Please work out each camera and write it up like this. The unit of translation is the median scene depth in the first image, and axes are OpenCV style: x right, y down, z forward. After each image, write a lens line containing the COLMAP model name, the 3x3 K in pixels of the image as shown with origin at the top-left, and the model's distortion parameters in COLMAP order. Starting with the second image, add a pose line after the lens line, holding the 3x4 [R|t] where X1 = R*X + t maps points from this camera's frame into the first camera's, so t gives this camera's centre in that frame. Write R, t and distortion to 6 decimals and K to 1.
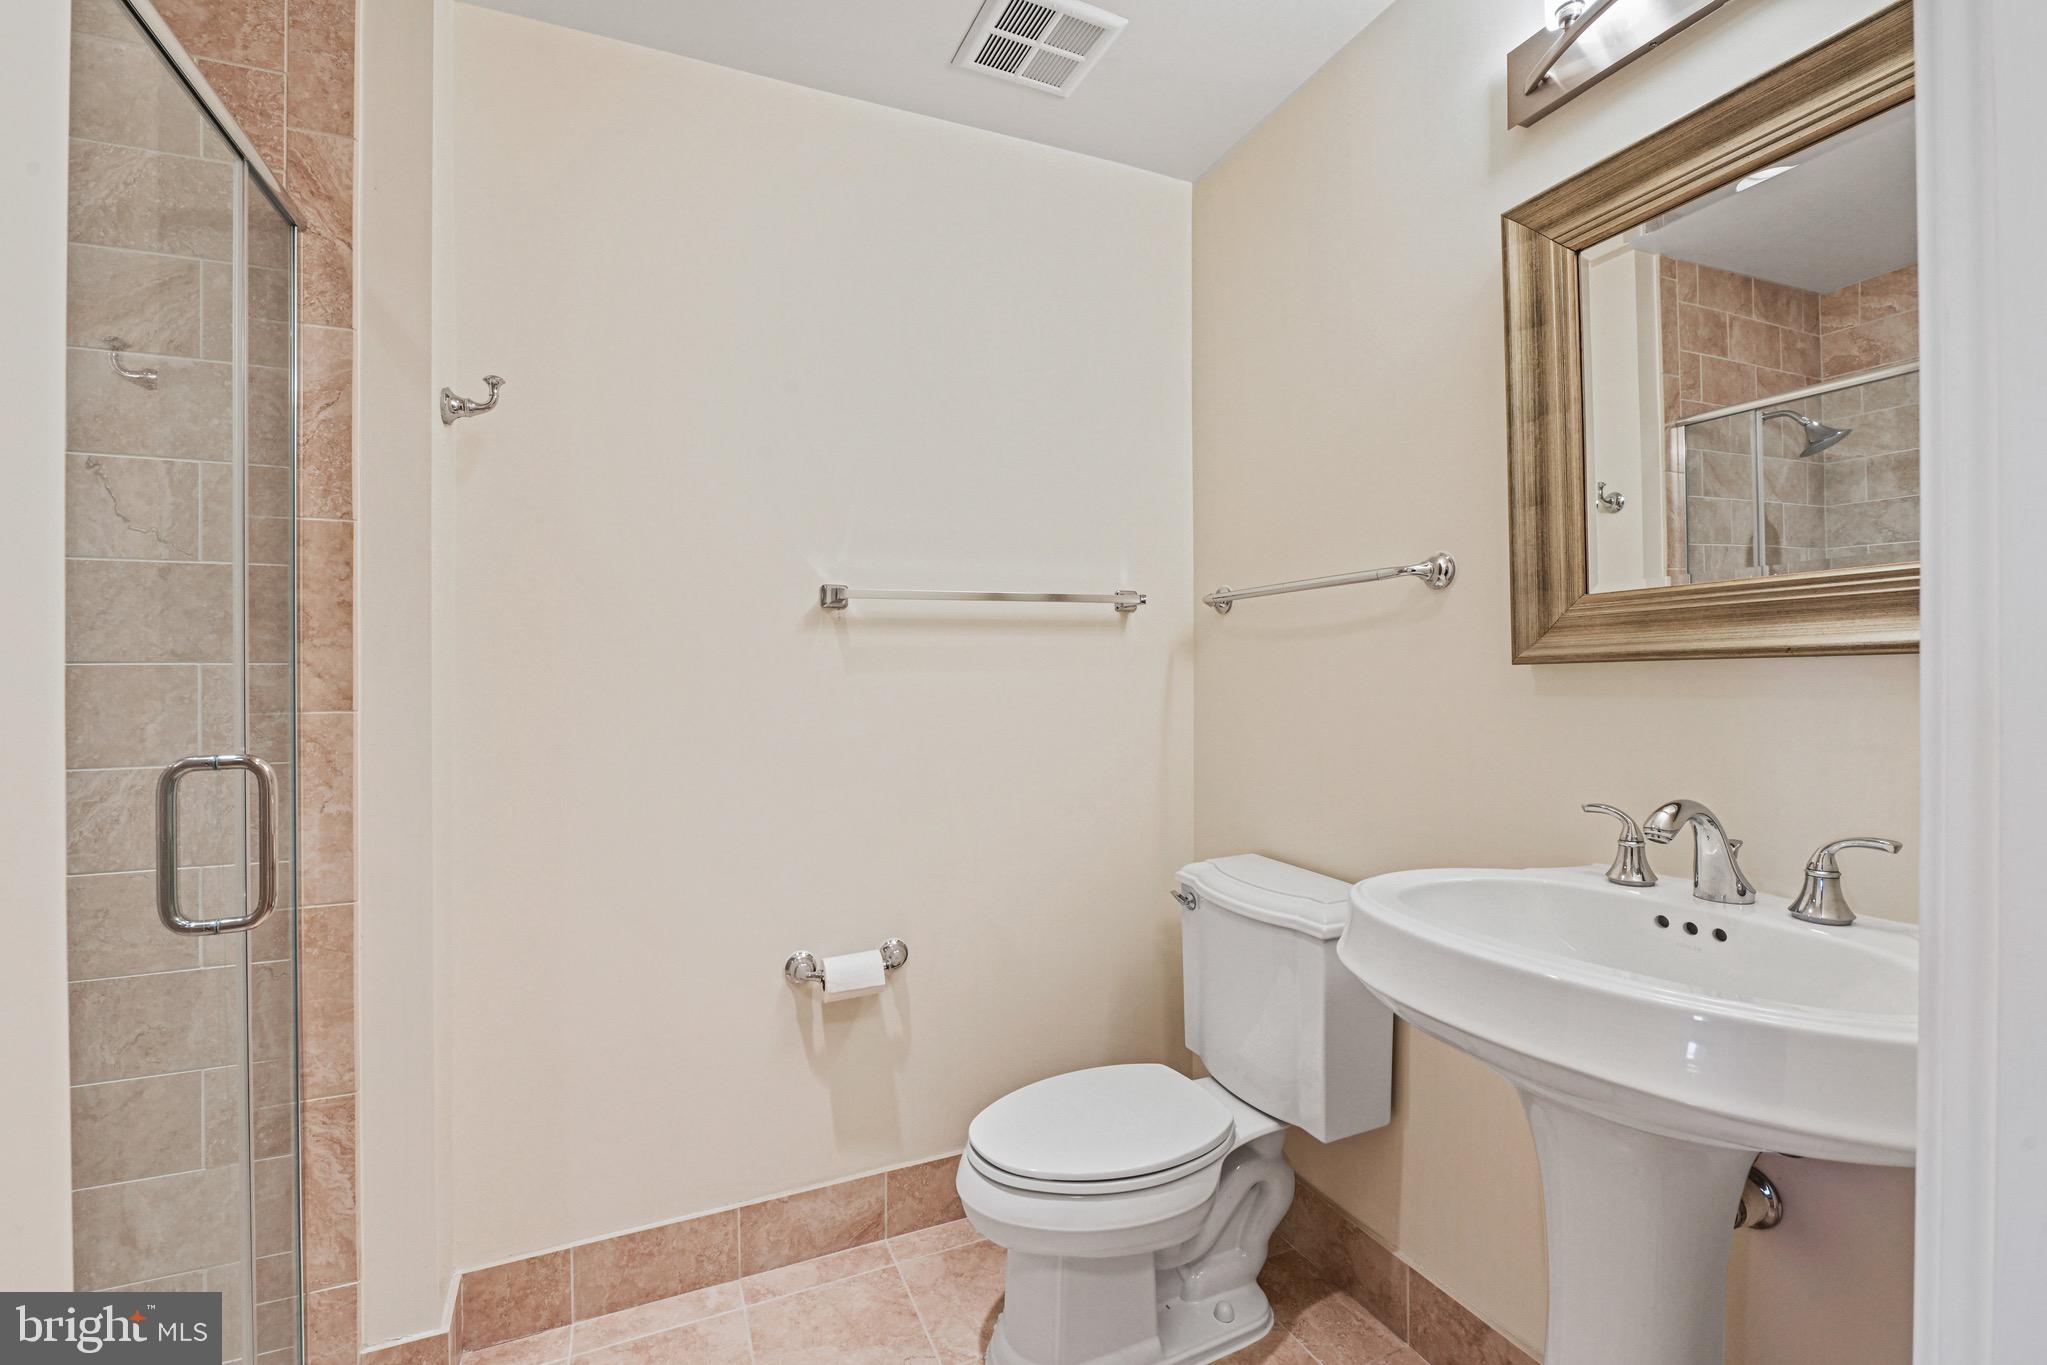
lens RADIAL K [[915.0, 0, 1023.5], [0, 915.0, 682.5], [0, 0, 1]] dist [-0.004442, -0.000869]
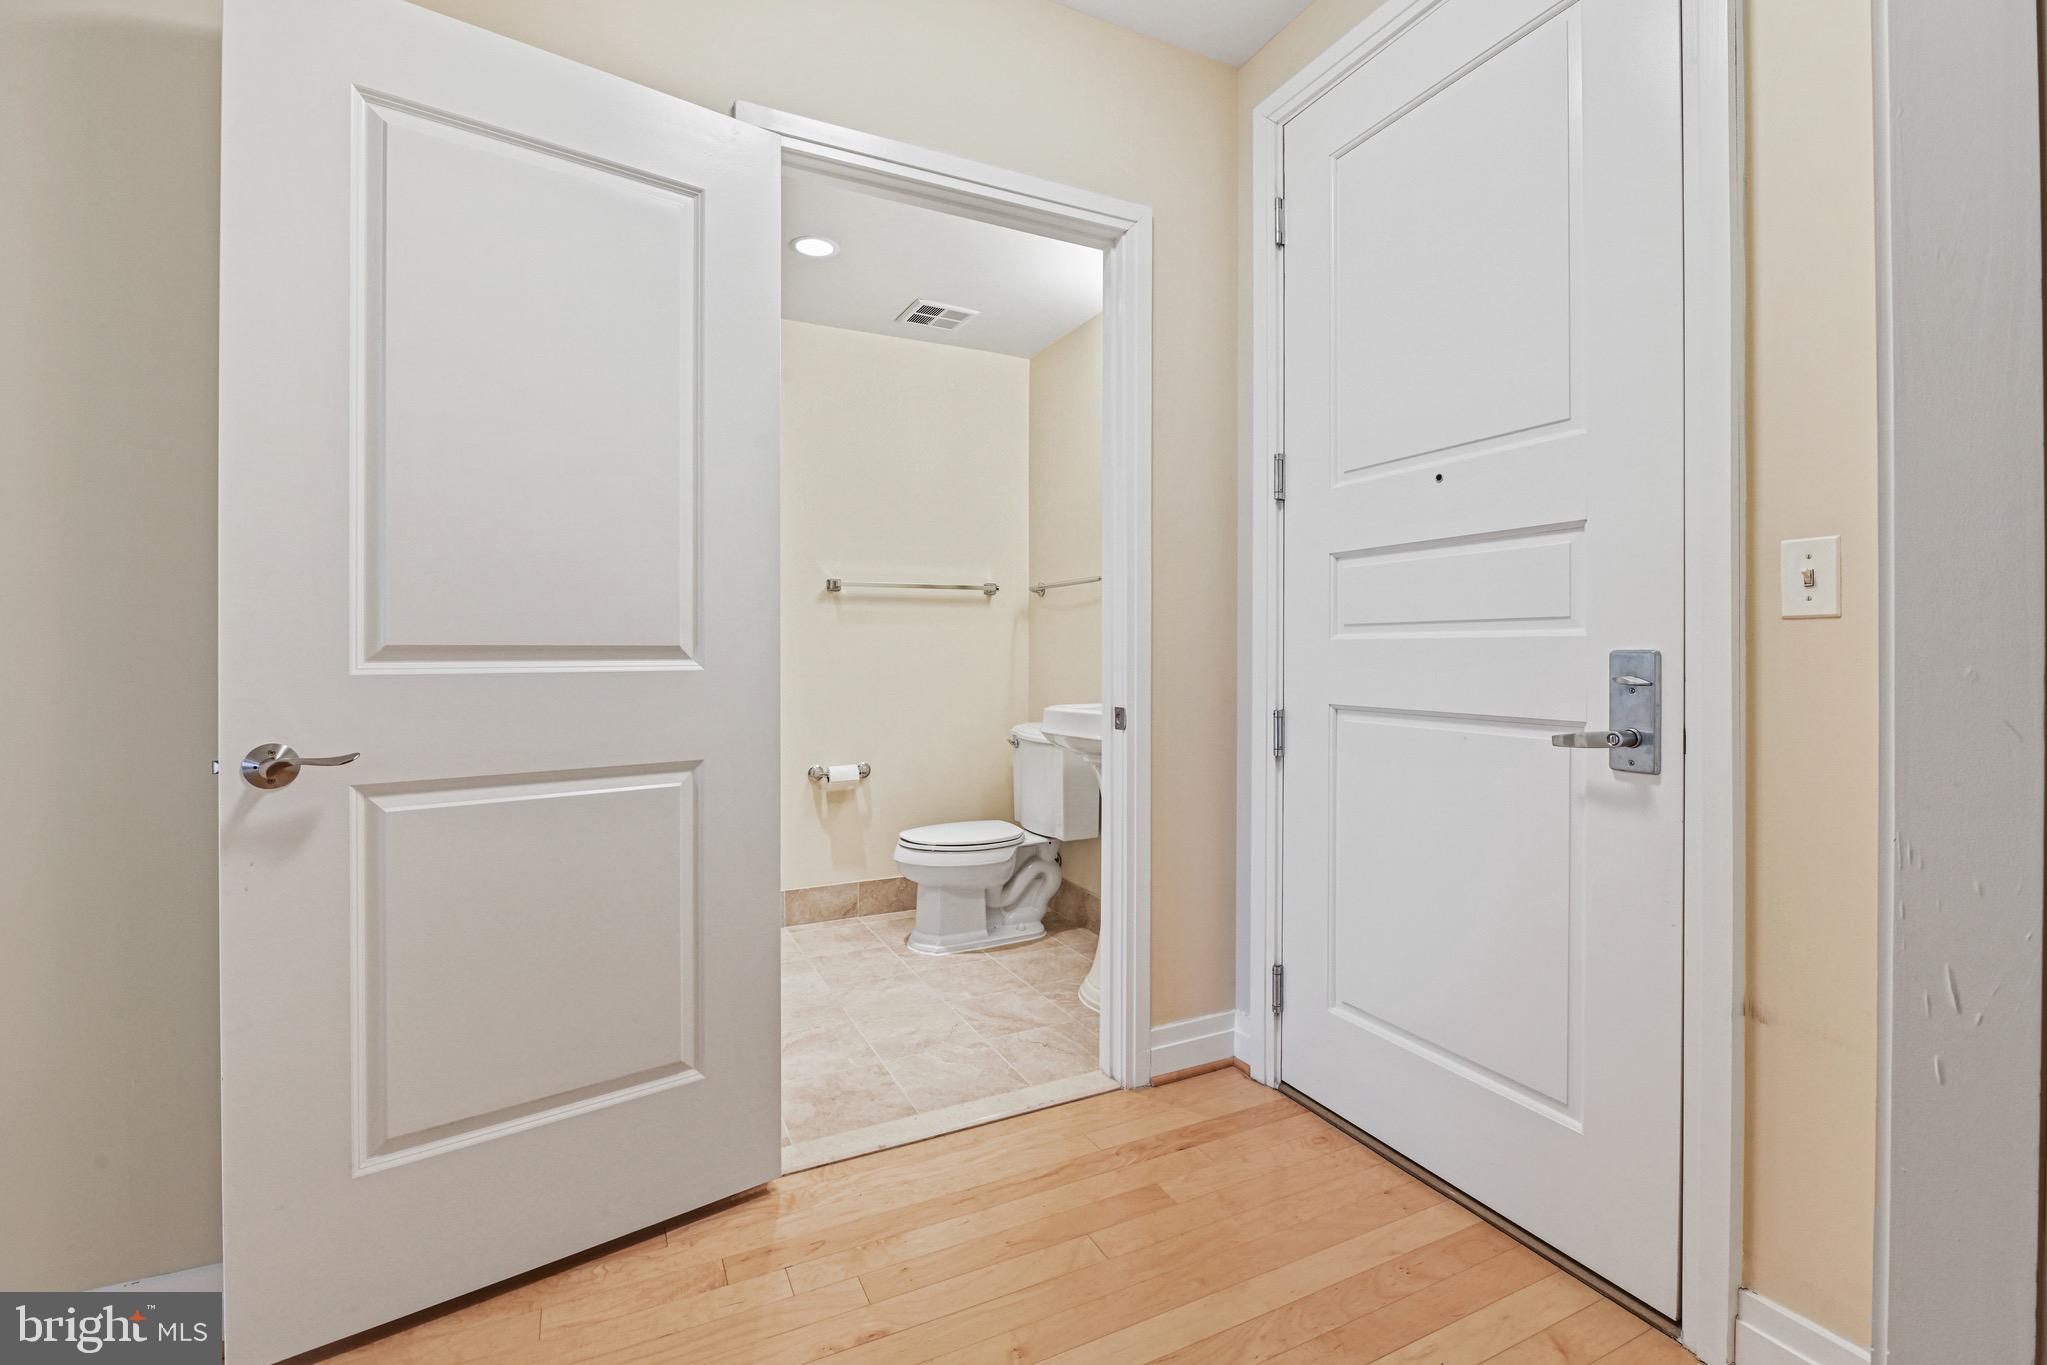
lens RADIAL K [[915.0, 0, 1023.5], [0, 915.0, 682.5], [0, 0, 1]] dist [-0.004442, -0.000869]
pose [[0.998837, 0.007701, 0.047602, 0.107093], [-0.008521, 0.999818, 0.017050, 0.077887], [-0.047463, -0.017436, 0.998721, -0.980072]]
